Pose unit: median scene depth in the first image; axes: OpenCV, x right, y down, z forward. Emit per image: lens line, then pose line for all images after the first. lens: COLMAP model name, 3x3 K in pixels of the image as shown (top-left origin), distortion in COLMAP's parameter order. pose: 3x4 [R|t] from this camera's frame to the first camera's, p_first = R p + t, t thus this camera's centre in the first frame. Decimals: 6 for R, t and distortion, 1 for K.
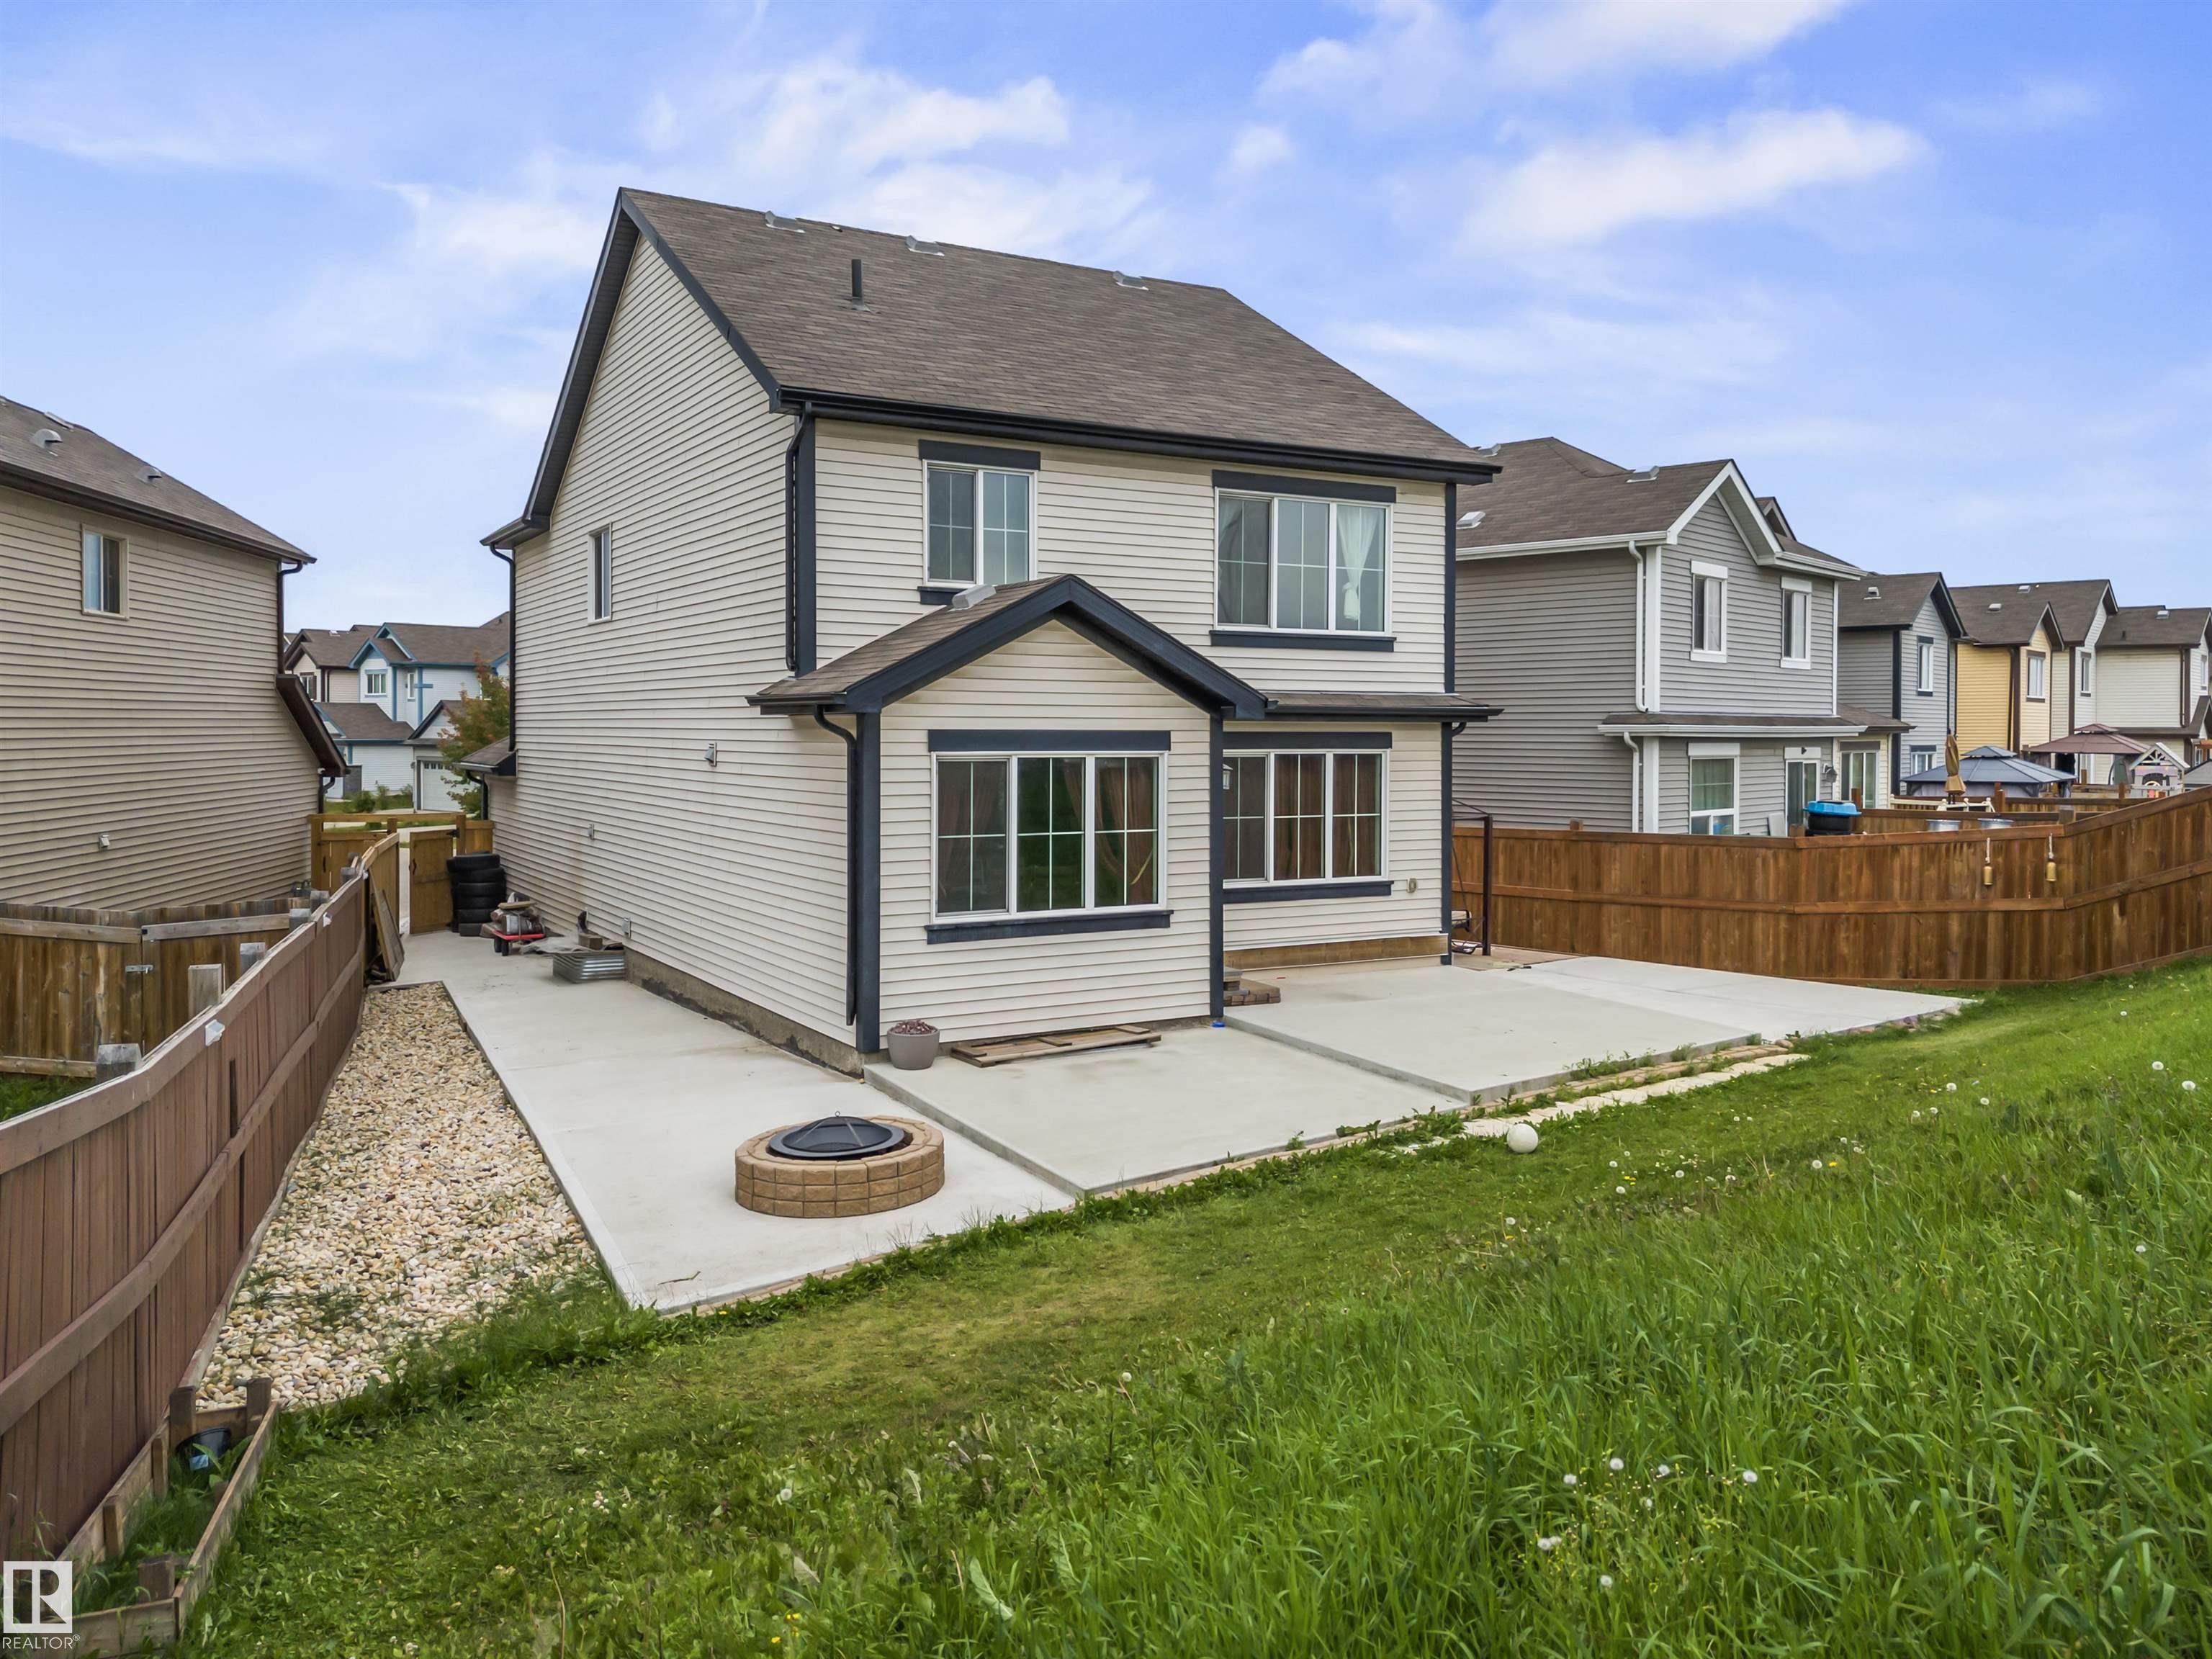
lens RADIAL K [[1670.9, 0, 1048.9], [0, 1670.9, 784.6], [0, 0, 1]] dist [0.019348, 0.000835]
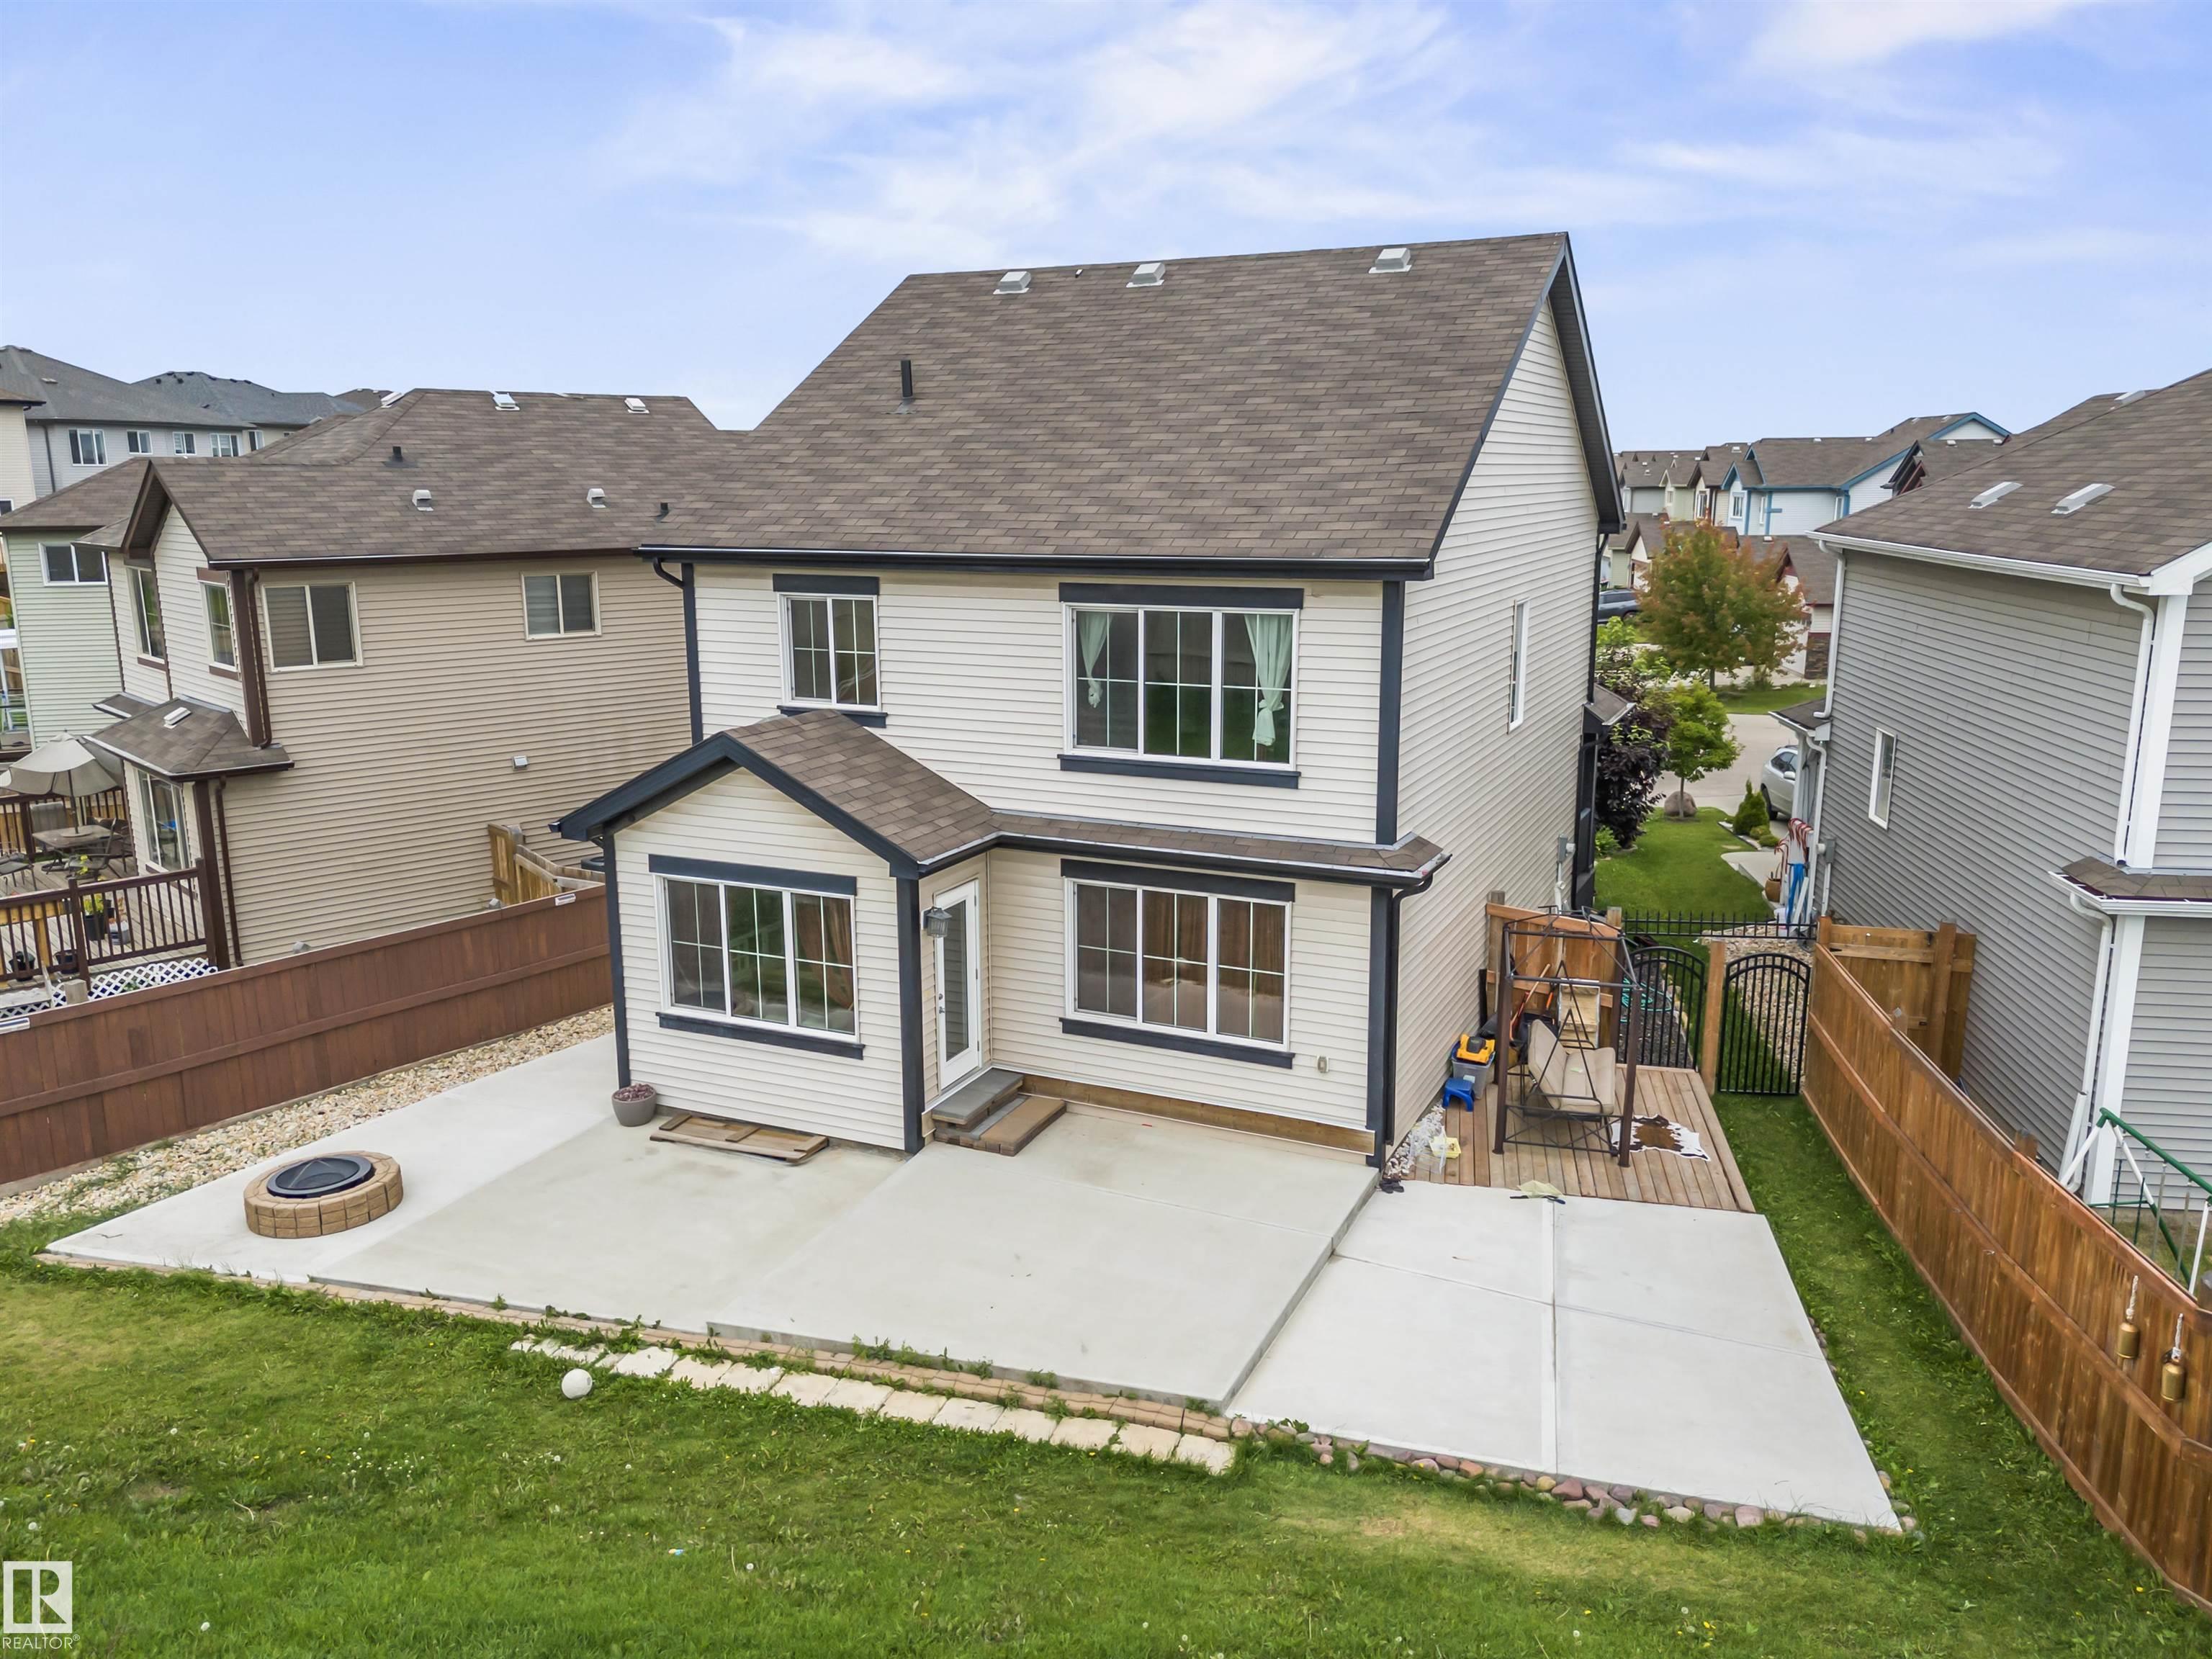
lens RADIAL K [[1624.9, 0, 1106.0], [0, 1624.9, 829.5], [0, 0, 1]] dist [0.036093, -0.000854]
pose [[0.581718, 0.163755, -0.796736, 0.936786], [-0.015849, 0.981621, 0.190182, -0.248849], [0.813236, -0.098005, 0.573622, 0.546929]]
